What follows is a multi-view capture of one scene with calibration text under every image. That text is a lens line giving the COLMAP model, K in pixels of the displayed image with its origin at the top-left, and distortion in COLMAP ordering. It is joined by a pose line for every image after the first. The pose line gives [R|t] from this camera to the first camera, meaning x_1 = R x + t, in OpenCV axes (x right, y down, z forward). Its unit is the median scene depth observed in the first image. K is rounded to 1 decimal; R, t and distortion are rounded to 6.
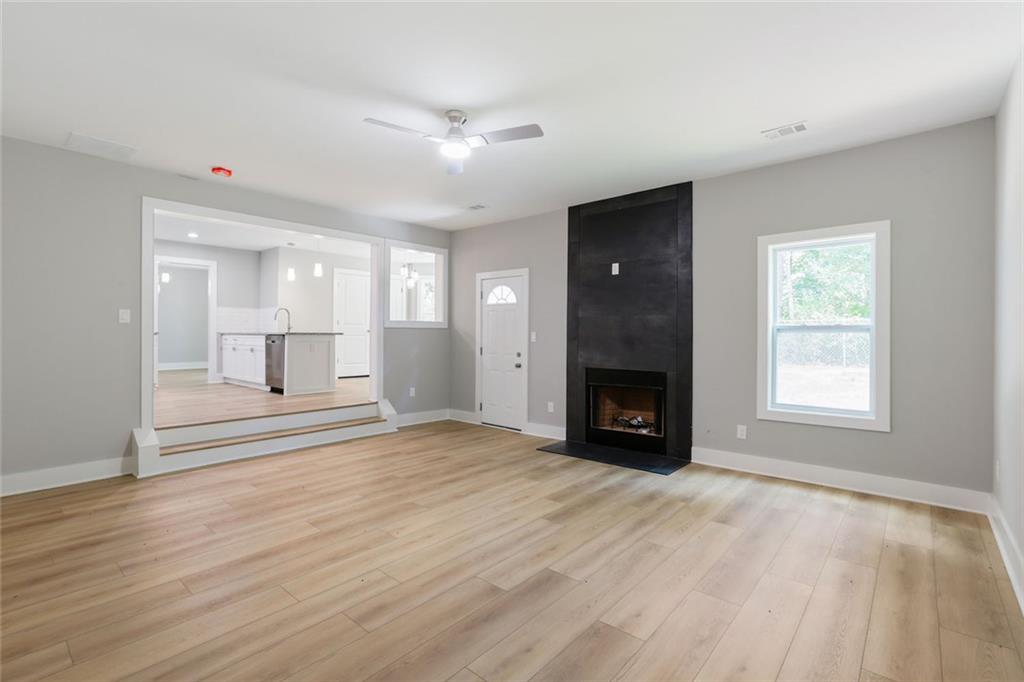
lens RADIAL K [[468.6, 0, 511.9], [0, 468.6, 333.9], [0, 0, 1]] dist [-0.030793, 0.001019]
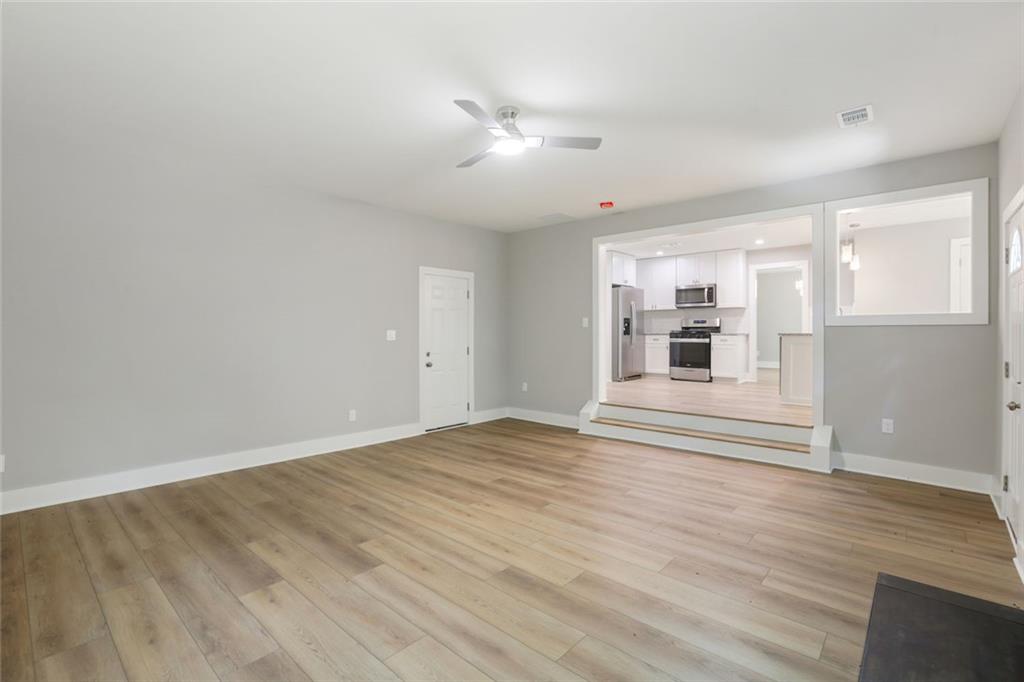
lens RADIAL K [[468.6, 0, 511.9], [0, 468.6, 333.9], [0, 0, 1]] dist [-0.030793, 0.001019]
pose [[-0.012851, -0.004034, -0.999909, 0.888522], [-0.001158, 0.999991, -0.004020, 0.004963], [0.999917, 0.001106, -0.012856, 1.054349]]
